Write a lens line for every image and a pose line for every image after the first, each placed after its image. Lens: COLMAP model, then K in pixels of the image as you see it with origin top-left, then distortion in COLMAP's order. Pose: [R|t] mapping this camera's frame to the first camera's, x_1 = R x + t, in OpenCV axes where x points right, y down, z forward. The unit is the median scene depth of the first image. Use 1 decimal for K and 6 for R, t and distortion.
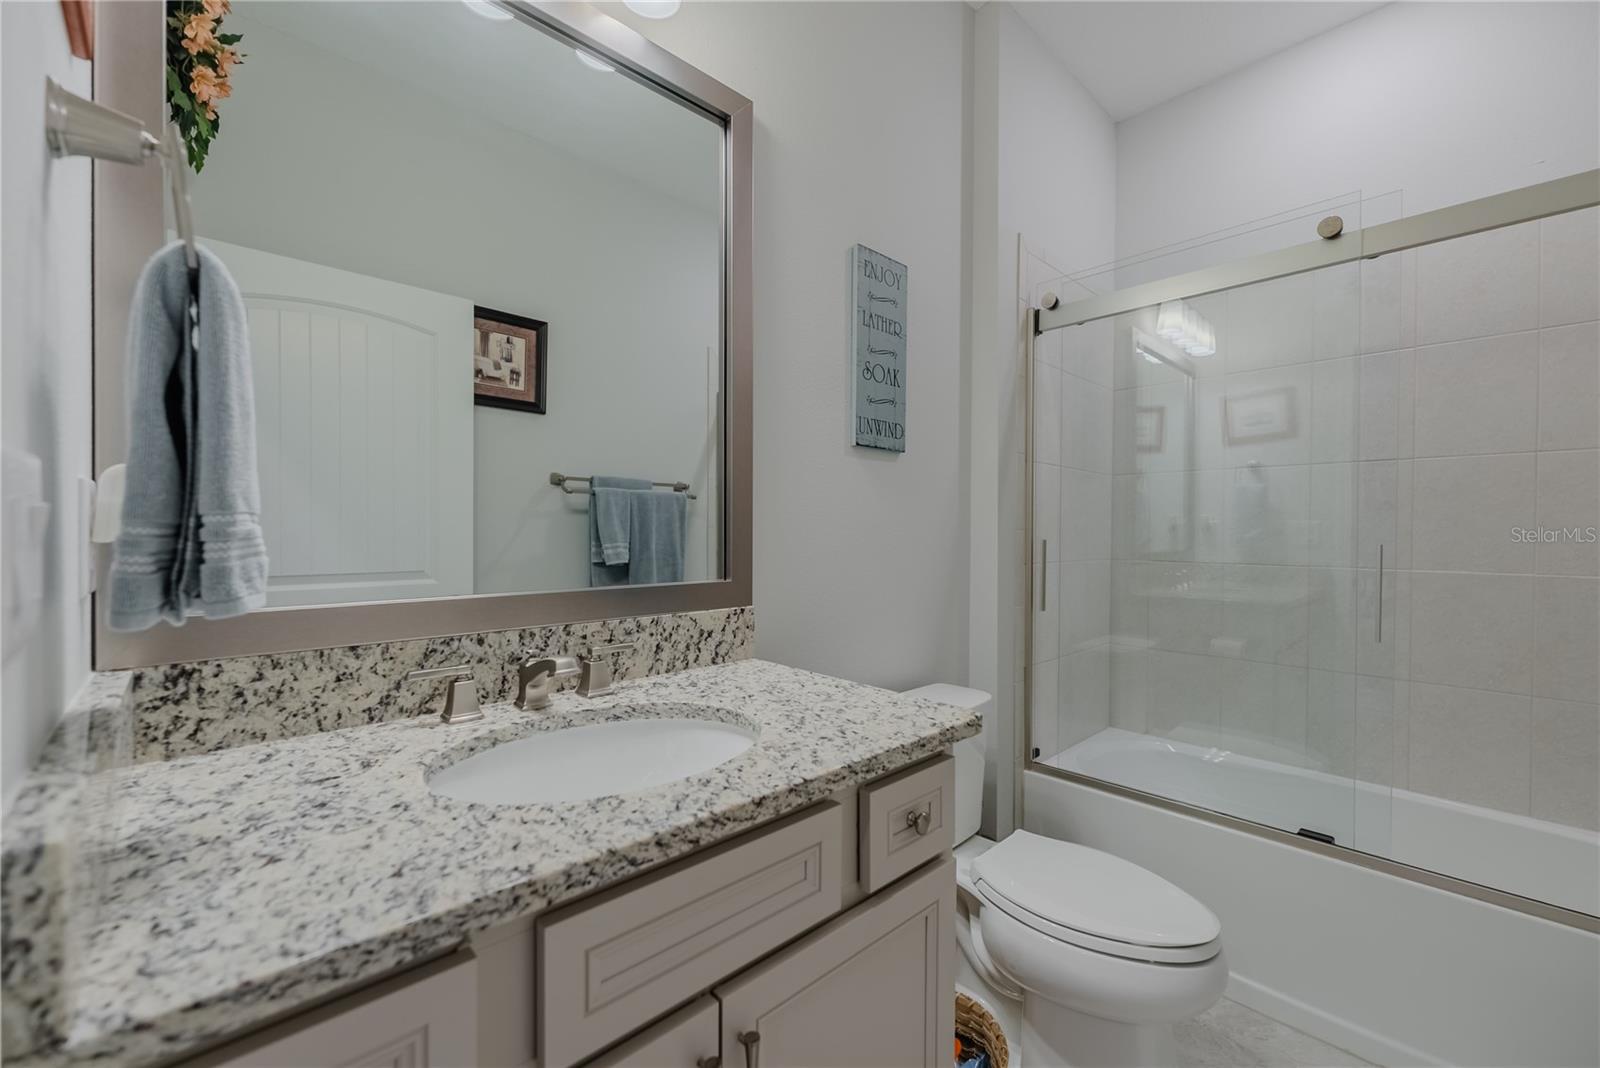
lens RADIAL K [[648.6, 0, 801.6], [0, 648.6, 537.5], [0, 0, 1]] dist [0.011038, -0.000787]
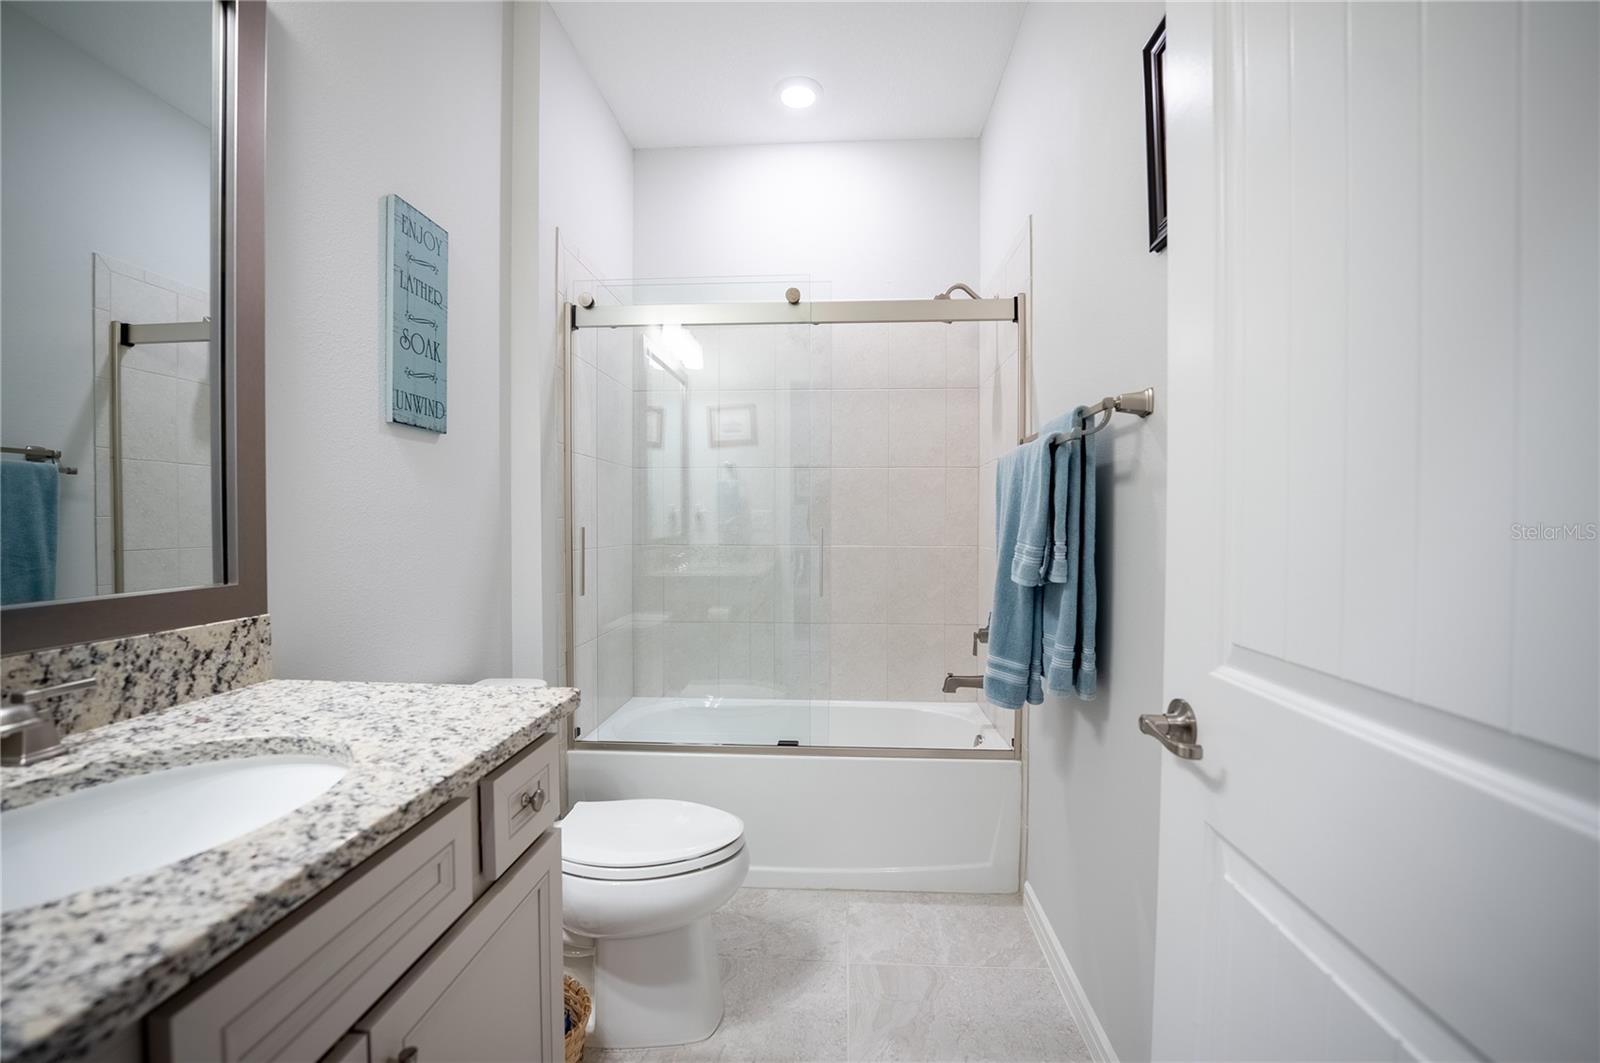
lens RADIAL K [[648.6, 0, 801.6], [0, 648.6, 535.0], [0, 0, 1]] dist [0.011038, -0.000787]
pose [[0.750155, -0.018079, 0.661015, -0.136113], [0.008385, 0.999806, 0.017830, -0.001021], [-0.661209, -0.007833, 0.750161, -0.046757]]
